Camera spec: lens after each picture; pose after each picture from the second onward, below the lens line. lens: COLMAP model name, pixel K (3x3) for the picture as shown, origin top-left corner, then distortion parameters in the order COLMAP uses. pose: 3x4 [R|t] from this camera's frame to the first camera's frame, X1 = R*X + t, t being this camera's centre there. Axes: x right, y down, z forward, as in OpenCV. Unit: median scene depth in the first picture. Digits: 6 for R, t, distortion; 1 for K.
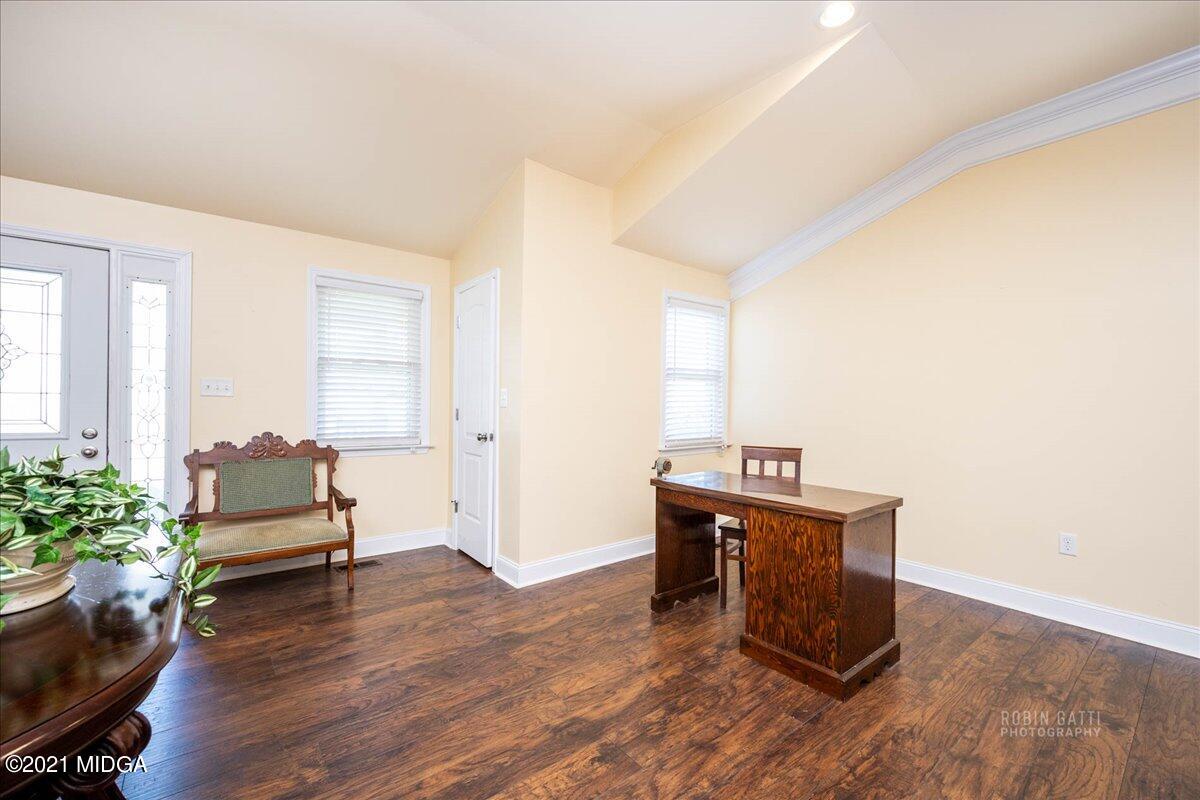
lens RADIAL K [[489.3, 0, 604.5], [0, 489.3, 405.3], [0, 0, 1]] dist [-0.002217, 0.000591]
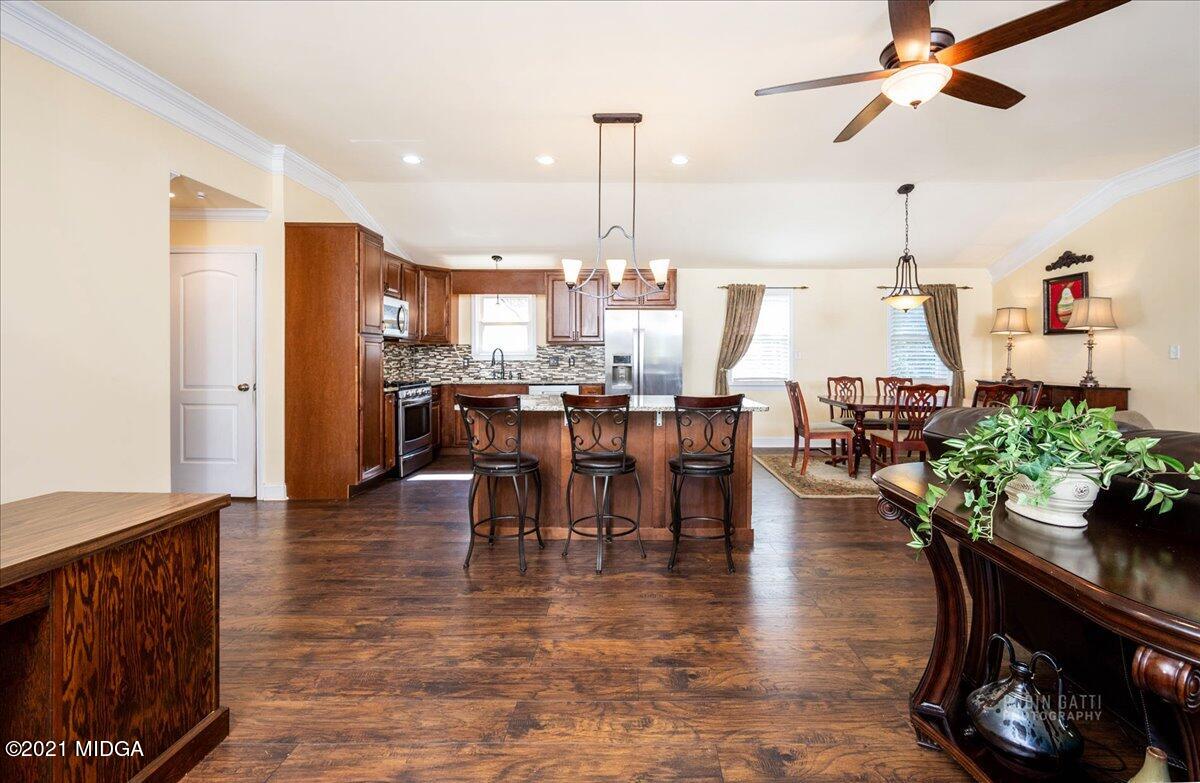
lens RADIAL K [[522.4, 0, 624.5], [0, 522.4, 360.6], [0, 0, 1]] dist [0.015517, -0.000079]
pose [[-0.760232, -0.011017, 0.649559, -0.364554], [-0.003322, 0.999909, 0.013071, -0.004854], [-0.649644, 0.007779, -0.760199, 0.827473]]
